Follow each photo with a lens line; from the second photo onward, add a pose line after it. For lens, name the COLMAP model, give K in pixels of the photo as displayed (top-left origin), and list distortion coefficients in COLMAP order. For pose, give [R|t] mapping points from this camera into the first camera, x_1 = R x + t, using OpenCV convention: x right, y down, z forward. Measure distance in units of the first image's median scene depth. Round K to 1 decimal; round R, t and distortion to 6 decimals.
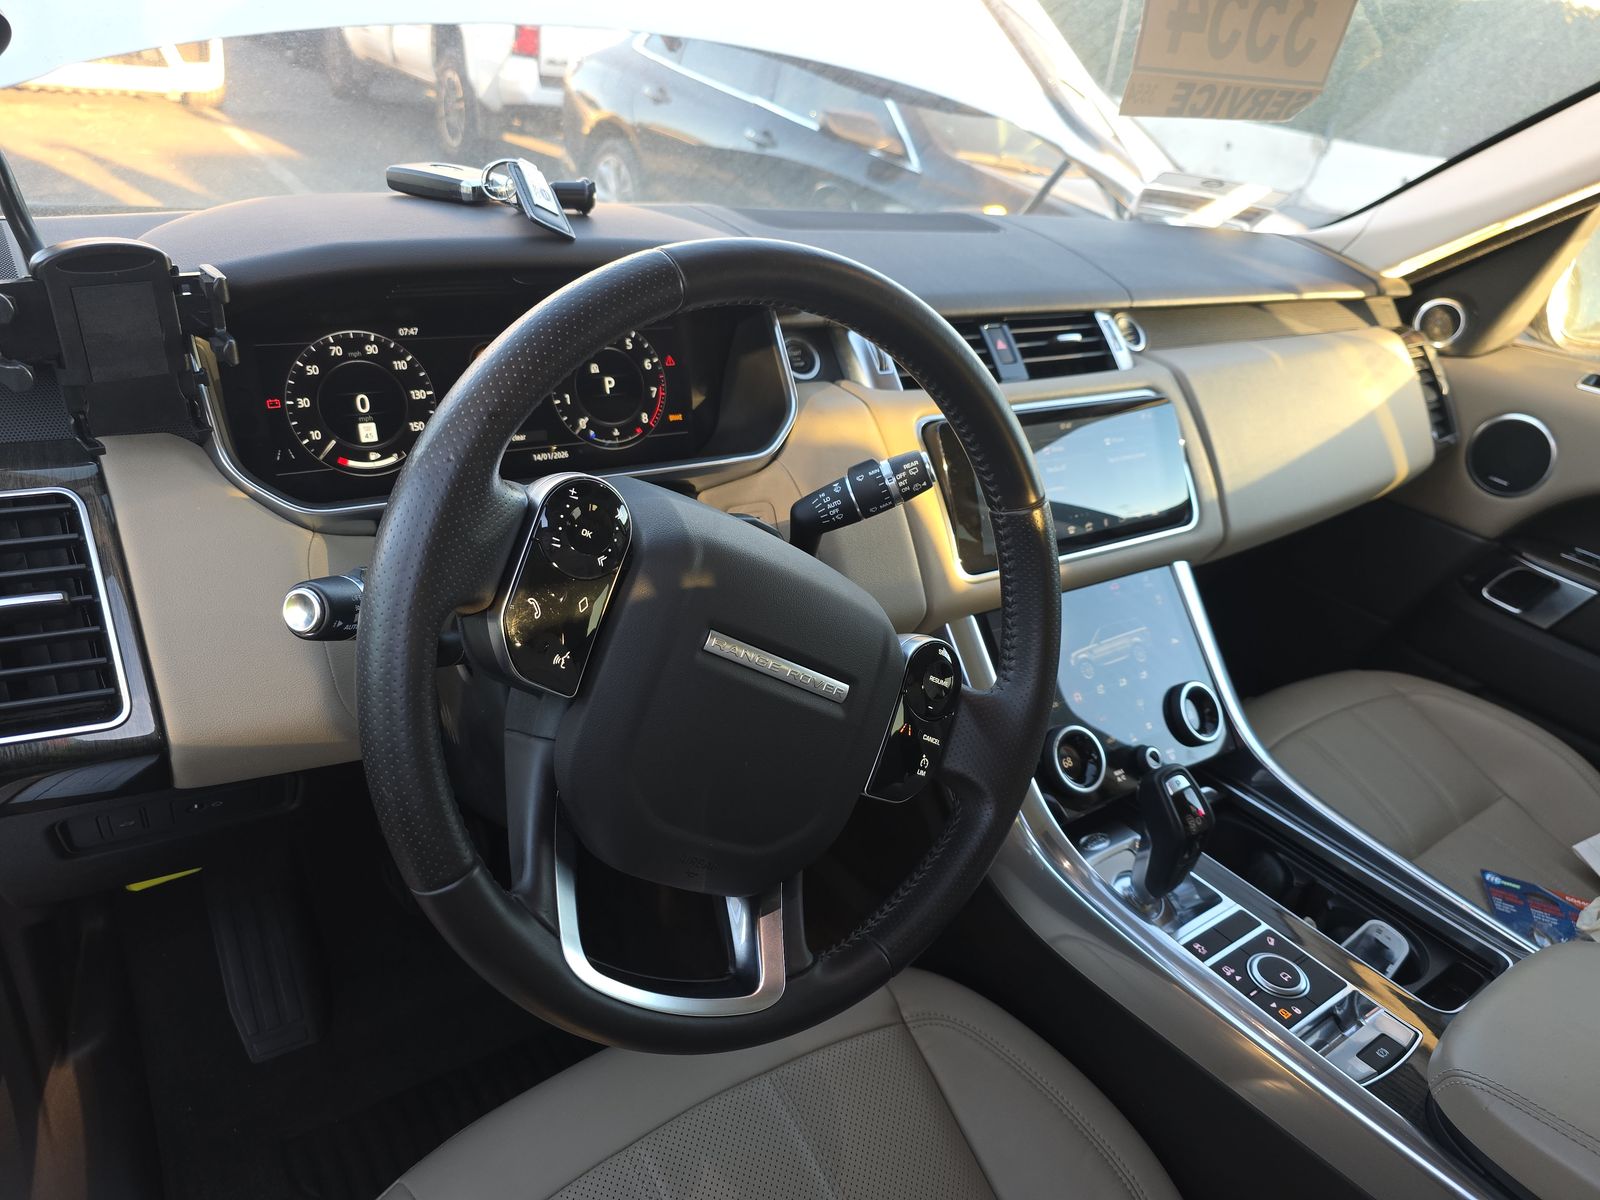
lens RADIAL K [[1042.3, 0, 805.8], [0, 1042.3, 651.6], [0, 0, 1]] dist [0.025243, -0.044139]
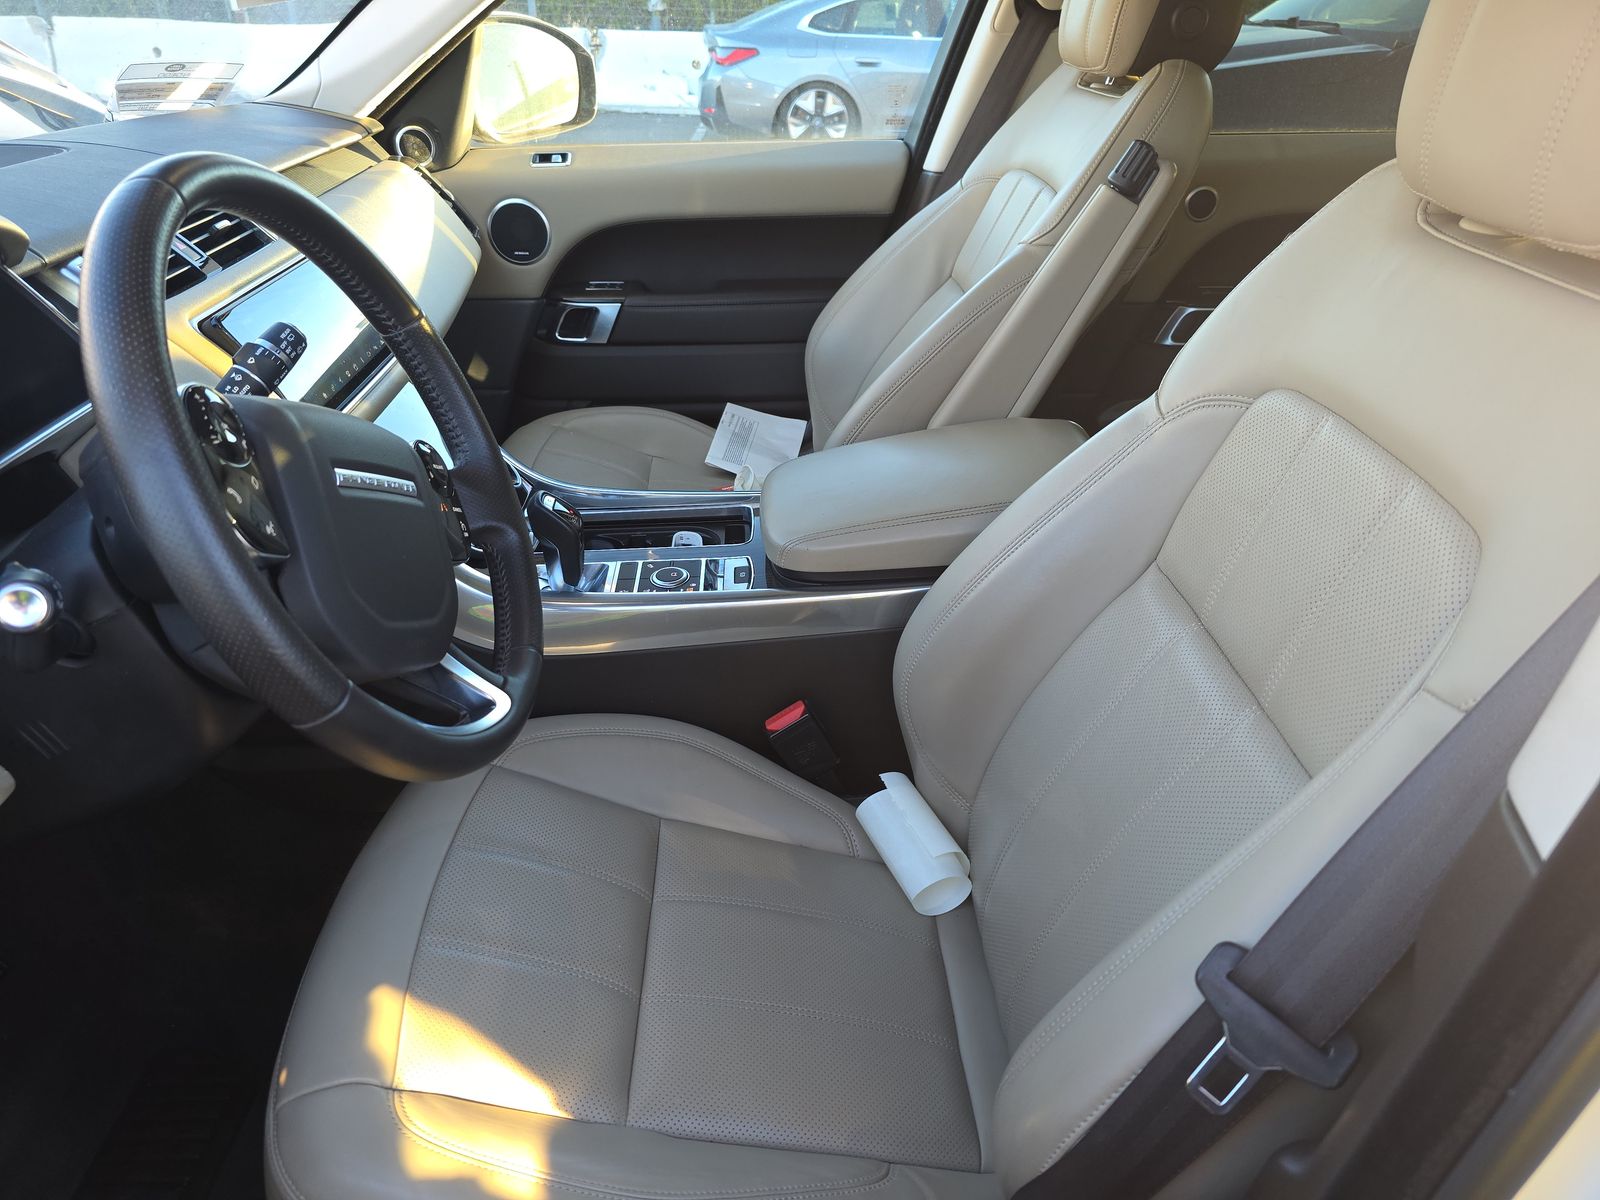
lens RADIAL K [[1042.3, 0, 805.8], [0, 1042.3, 651.6], [0, 0, 1]] dist [0.025243, -0.044139]
pose [[0.528835, -0.538250, 0.656217, -0.575462], [0.463777, 0.830802, 0.307700, 0.030299], [-0.710806, 0.141615, 0.688985, -0.191939]]
